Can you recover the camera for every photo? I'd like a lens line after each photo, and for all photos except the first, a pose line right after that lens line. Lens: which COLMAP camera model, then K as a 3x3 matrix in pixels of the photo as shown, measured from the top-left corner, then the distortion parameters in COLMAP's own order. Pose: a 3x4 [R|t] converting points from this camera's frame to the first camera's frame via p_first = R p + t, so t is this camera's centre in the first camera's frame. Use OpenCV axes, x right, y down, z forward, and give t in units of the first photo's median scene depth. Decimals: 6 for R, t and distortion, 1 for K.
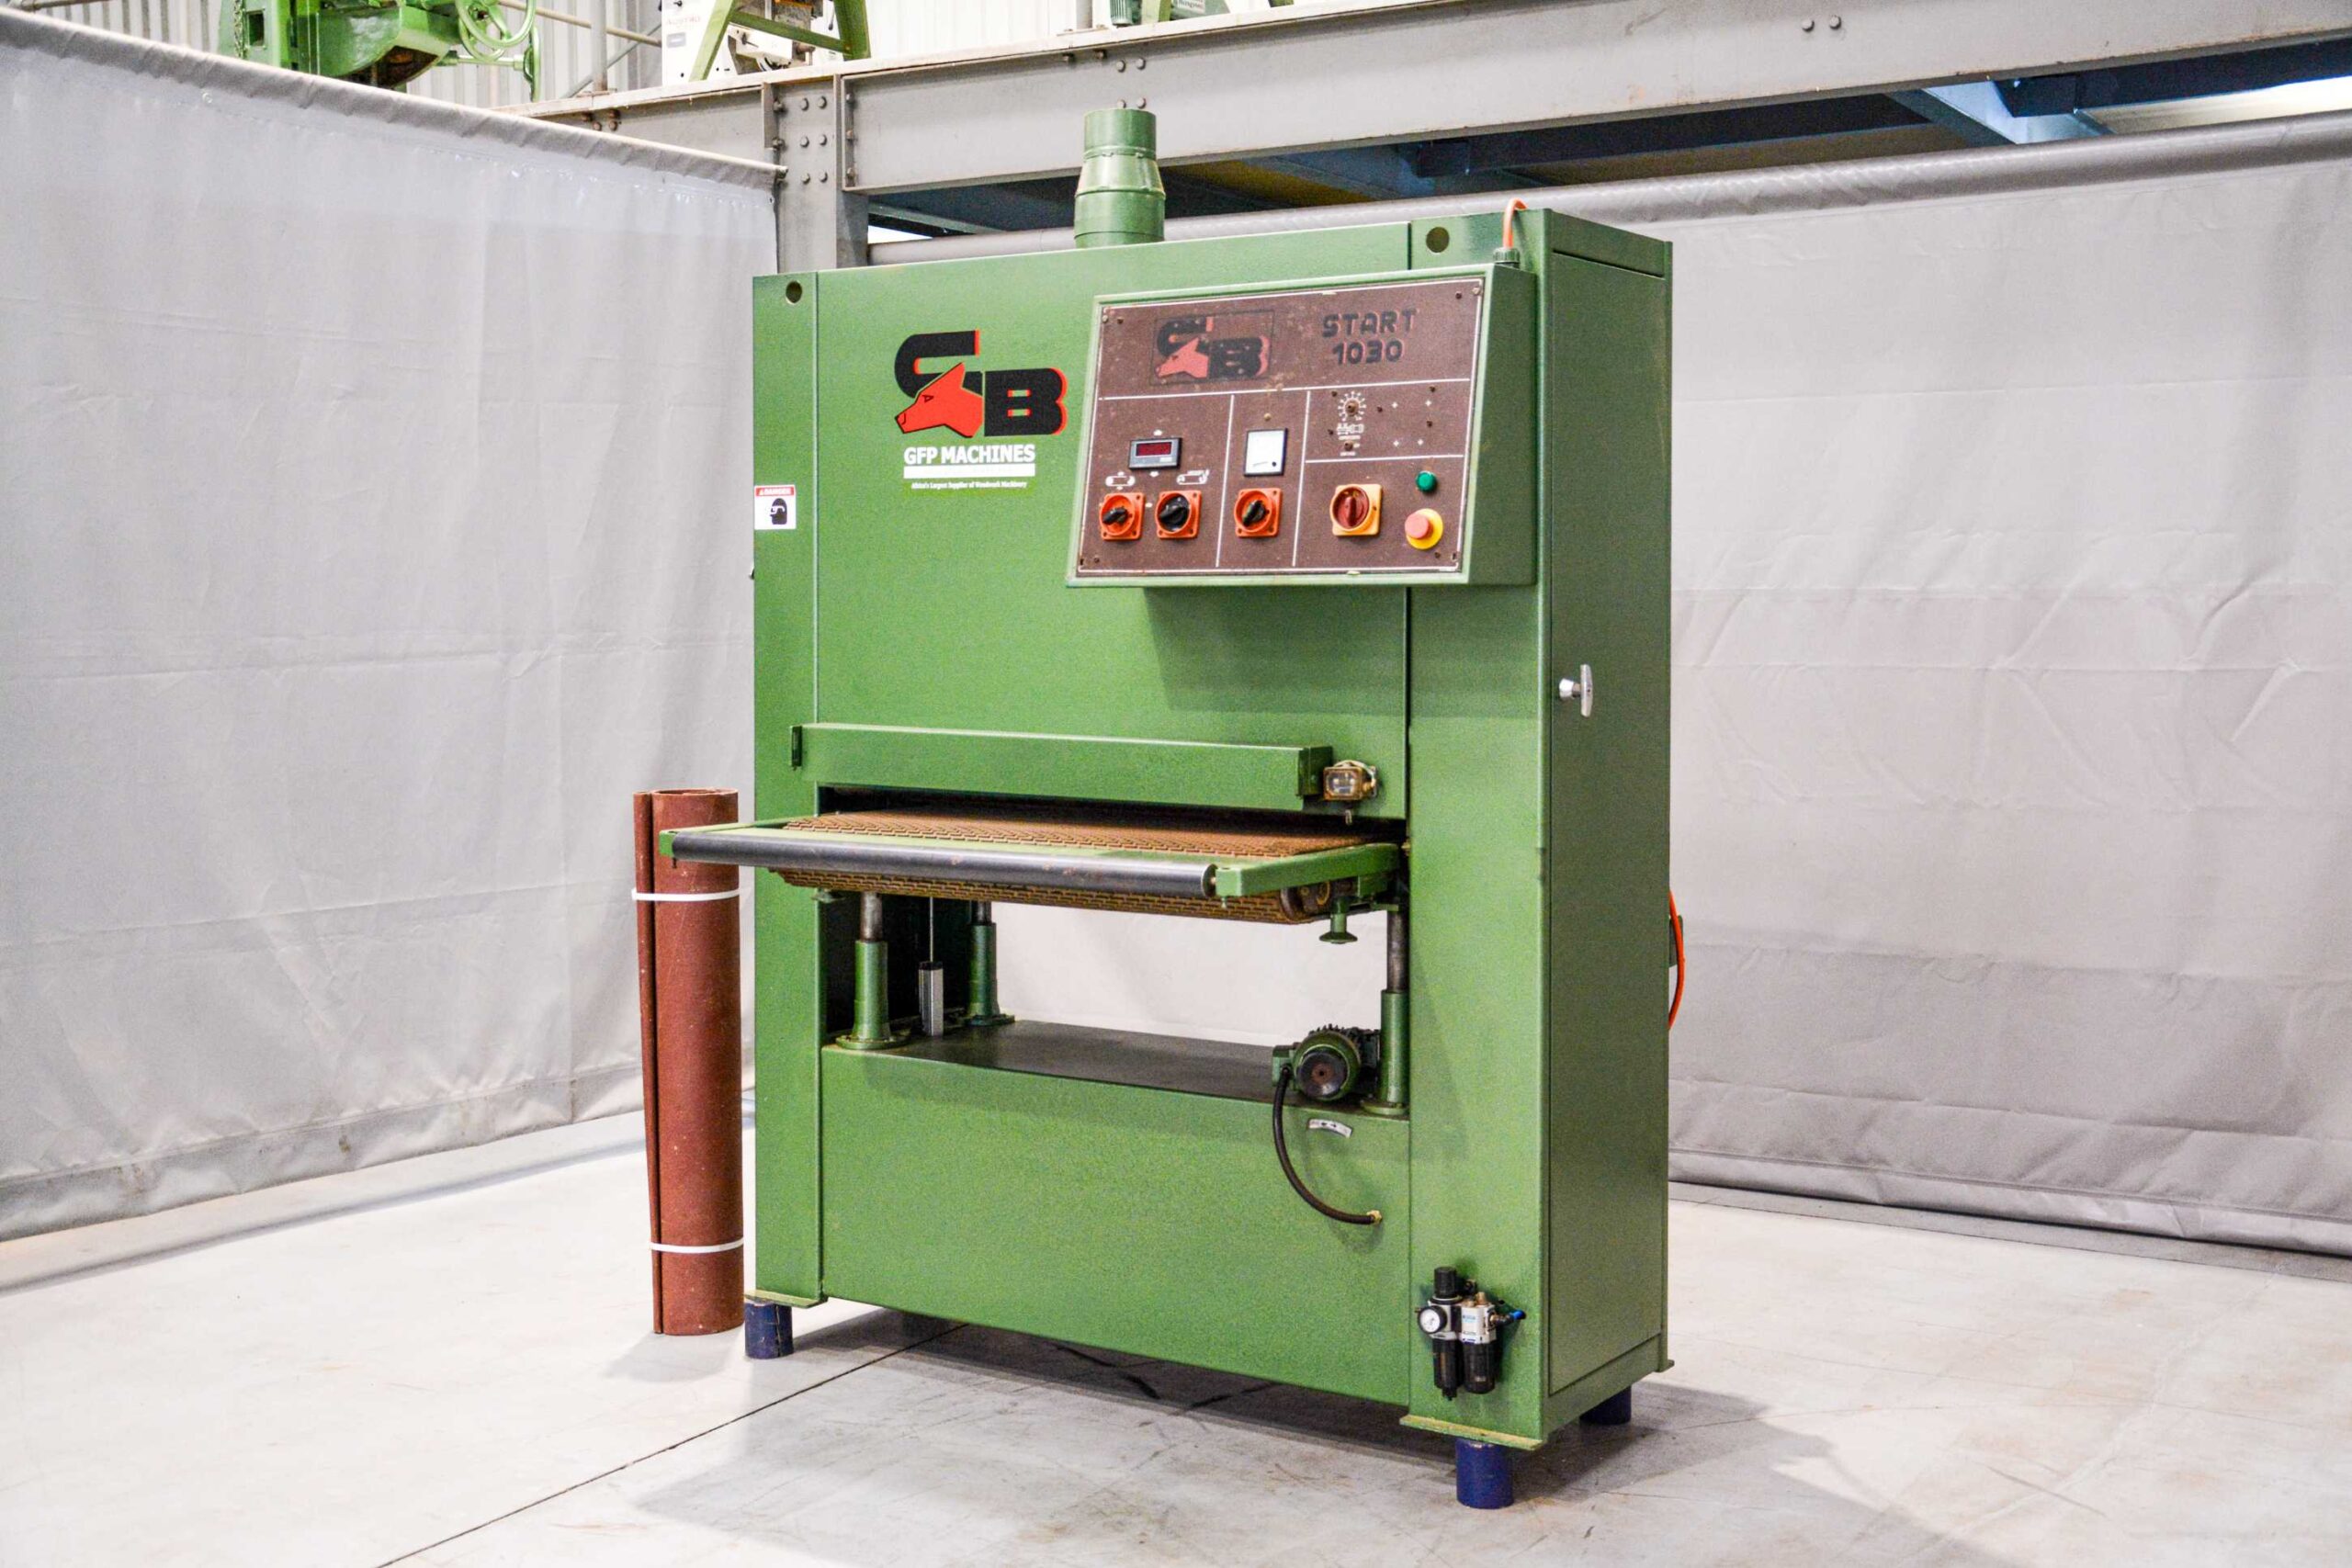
lens RADIAL K [[2583.0, 0, 1184.2], [0, 2583.0, 768.9], [0, 0, 1]] dist [0.069532, 0.000000]
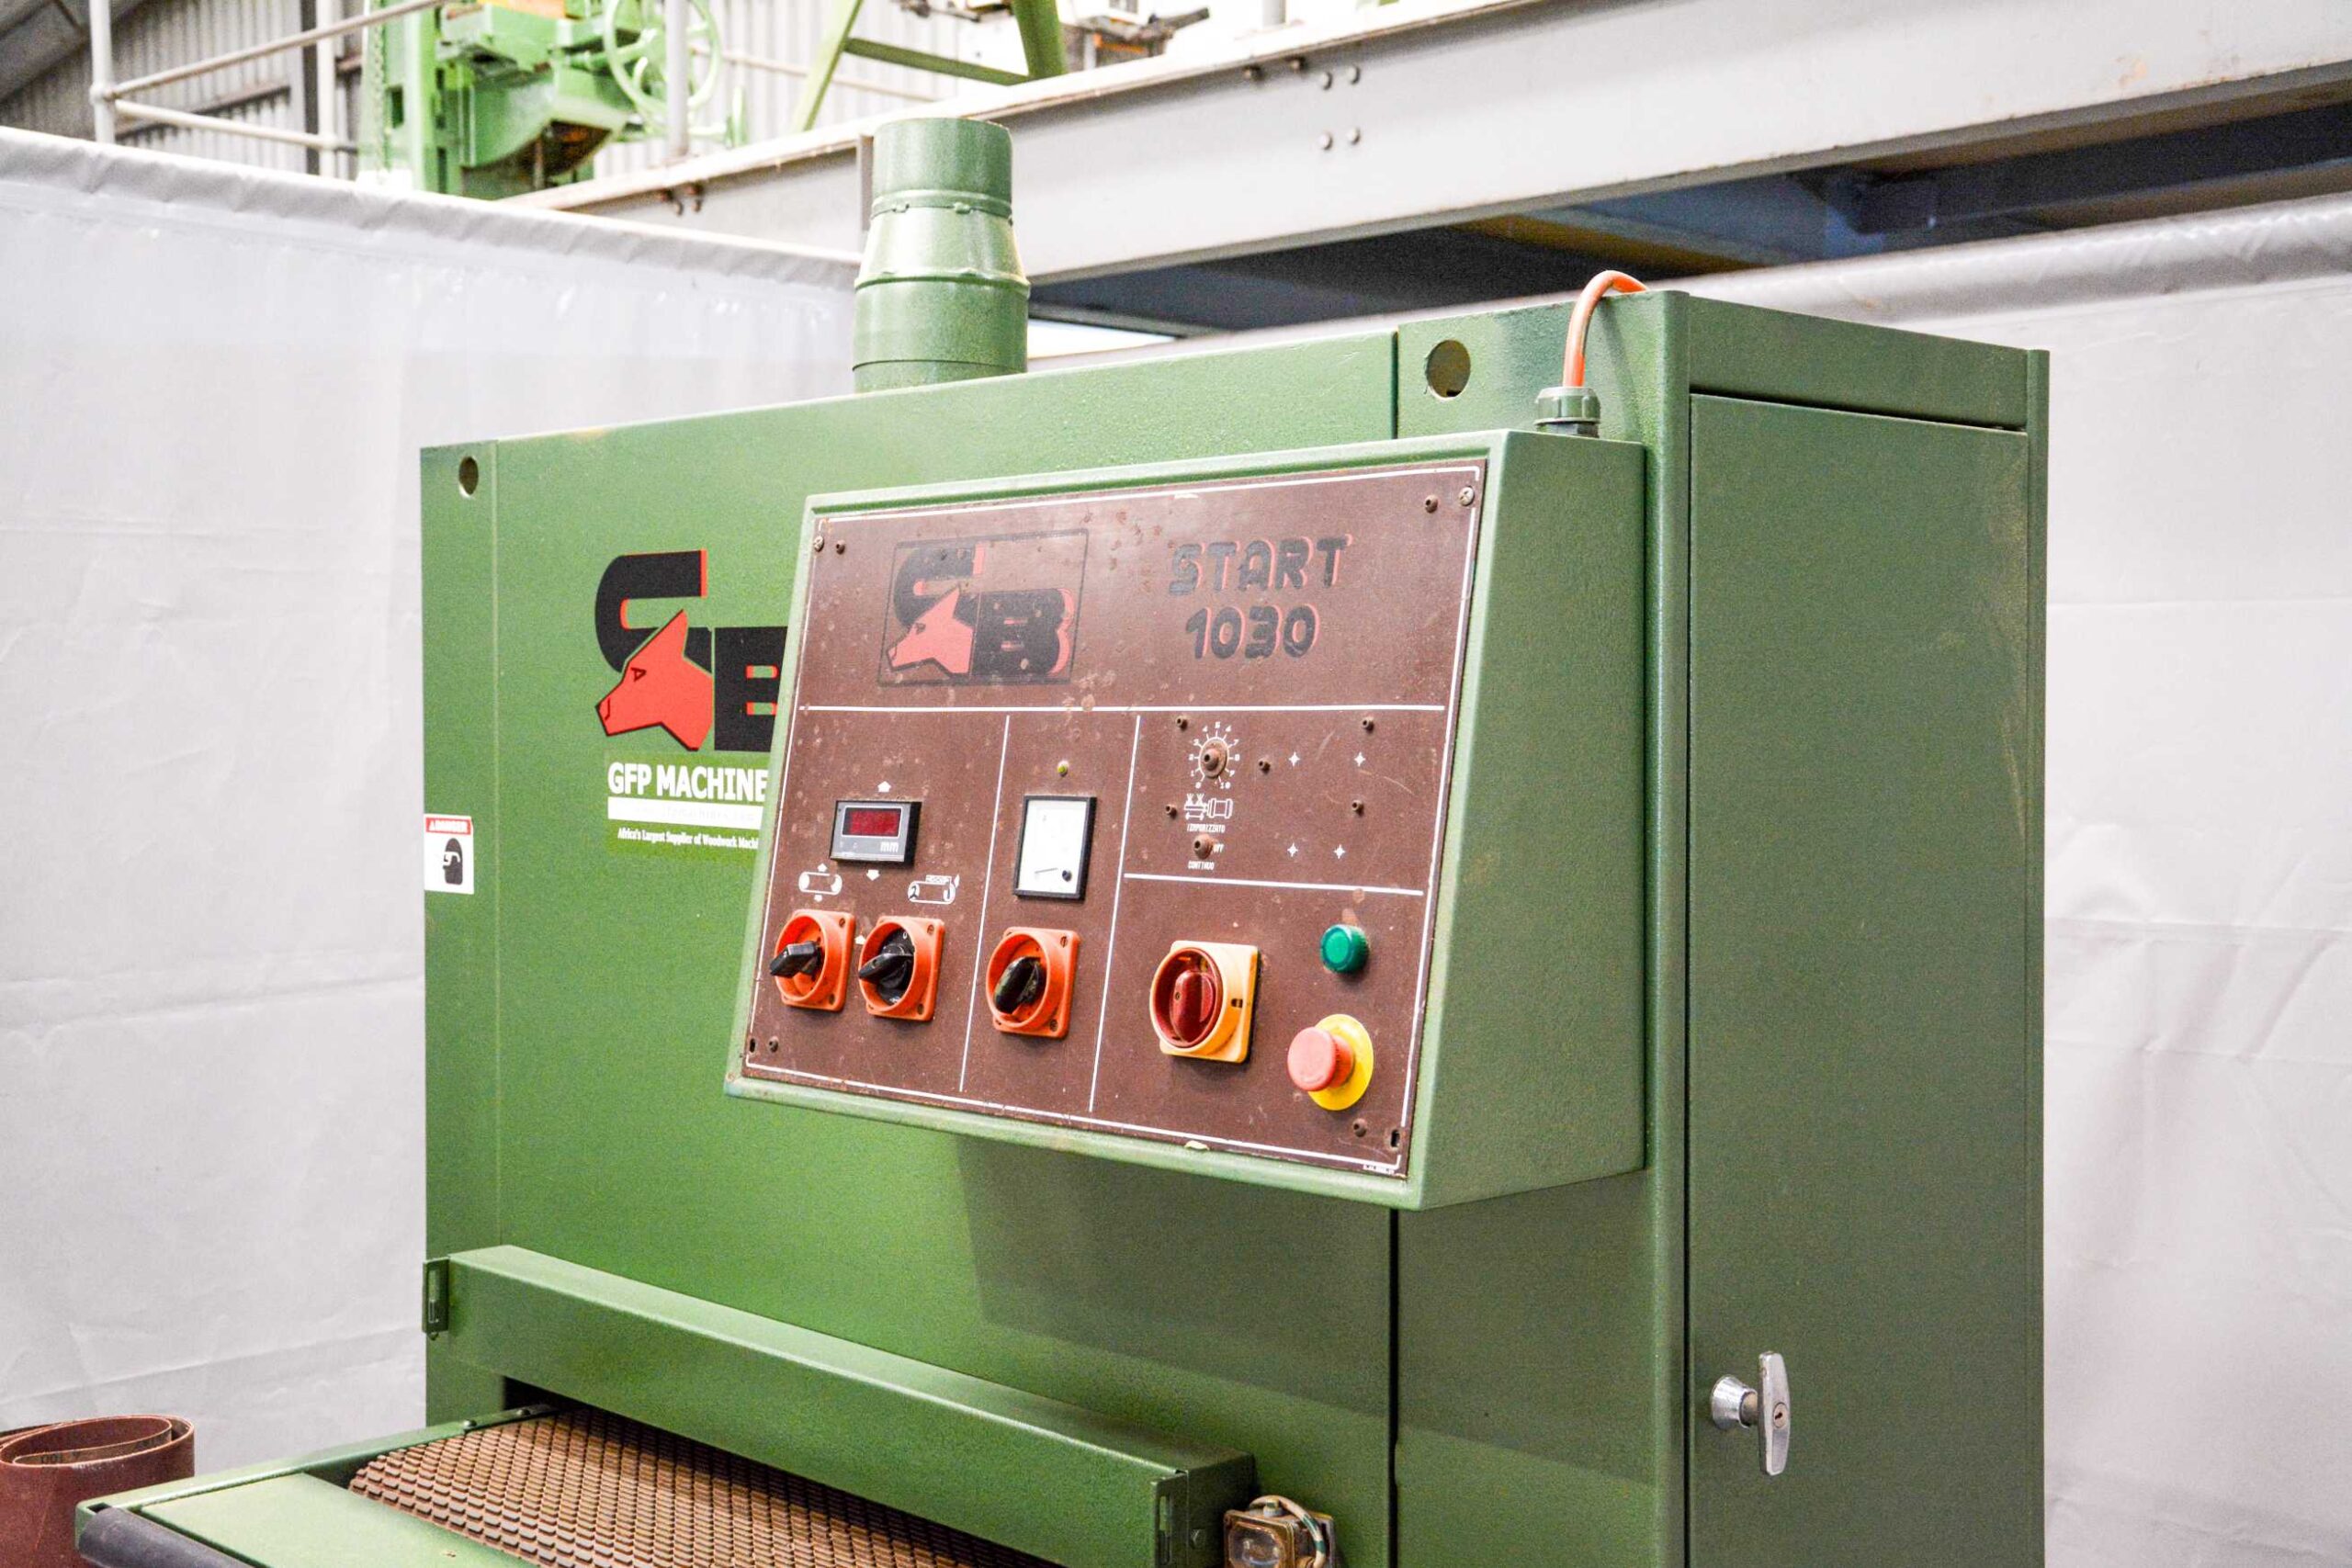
lens RADIAL K [[2768.2, 0, 1195.6], [0, 2768.2, 887.4], [0, 0, 1]] dist [0.025025, 0.000000]
pose [[0.976279, 0.014286, -0.216045, 0.141065], [-0.014514, 0.999895, 0.000530, -0.102271], [0.216030, 0.002618, 0.976383, 0.469142]]
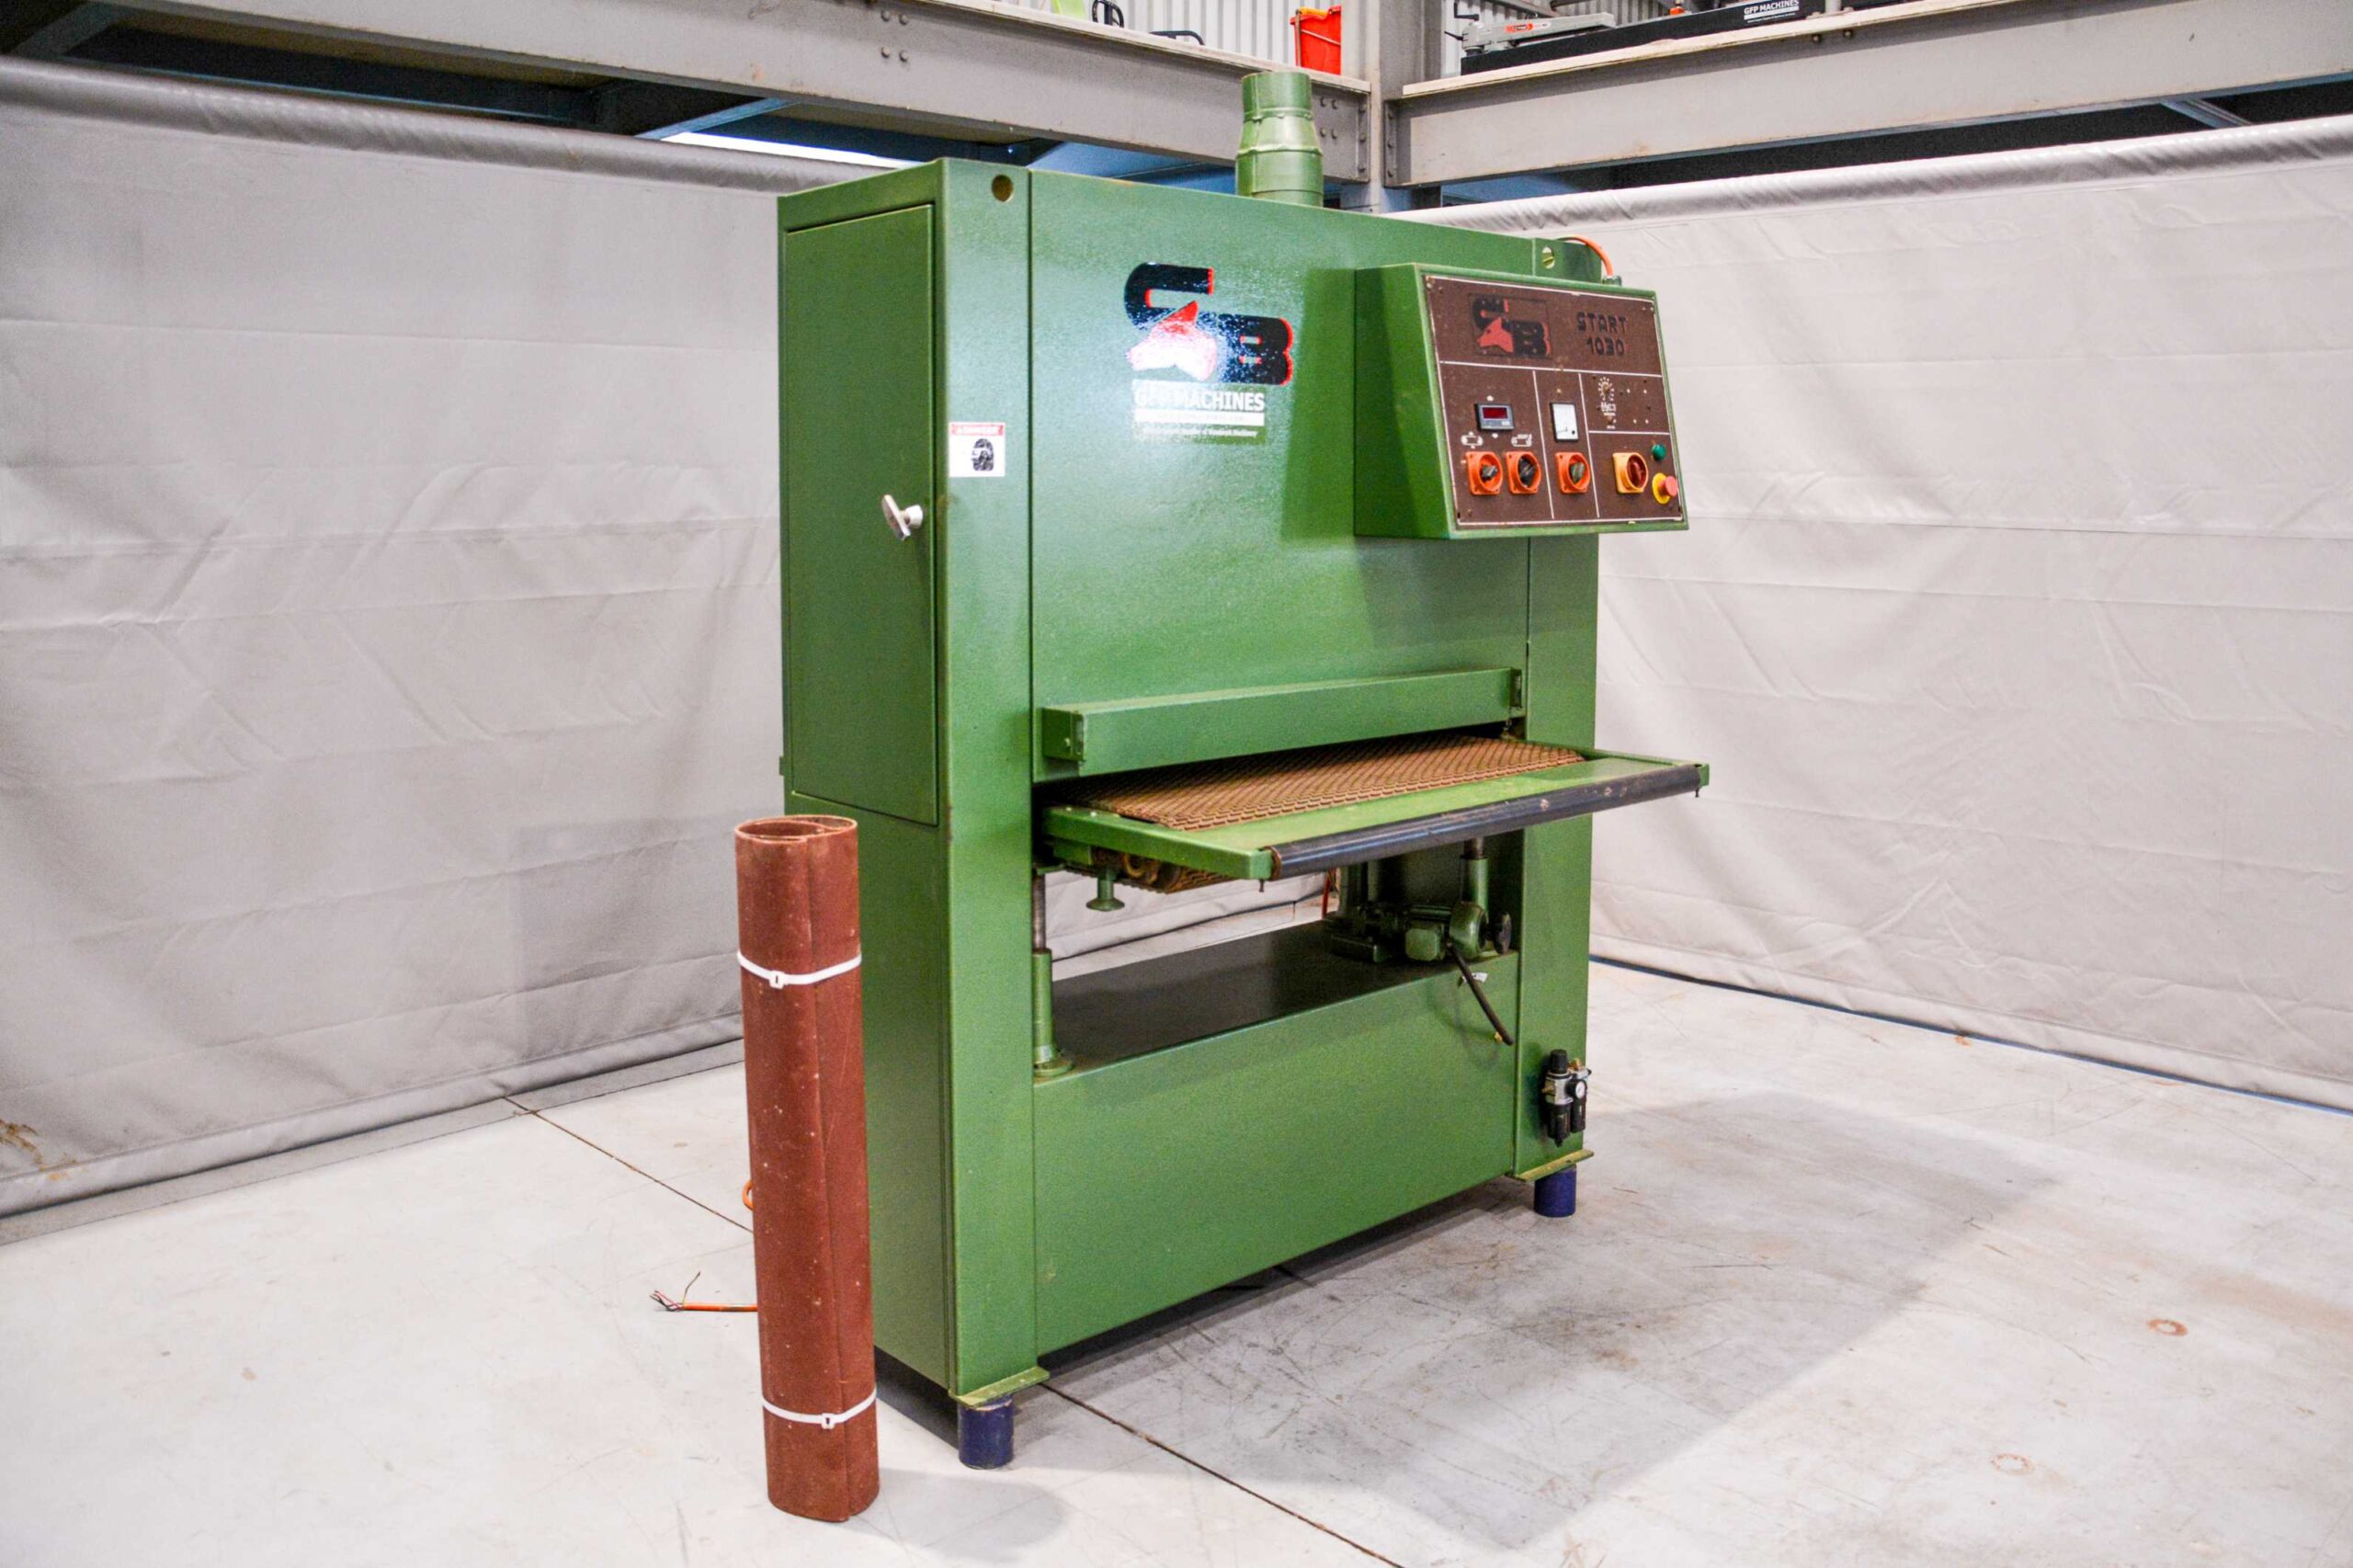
lens RADIAL K [[1891.7, 0, 1134.5], [0, 1891.7, 715.2], [0, 0, 1]] dist [-0.090008, 0.024755]
pose [[0.270522, -0.121536, 0.955011, -0.759667], [0.067748, 0.991943, 0.107045, -0.083410], [-0.960327, 0.035742, 0.276577, 0.842076]]
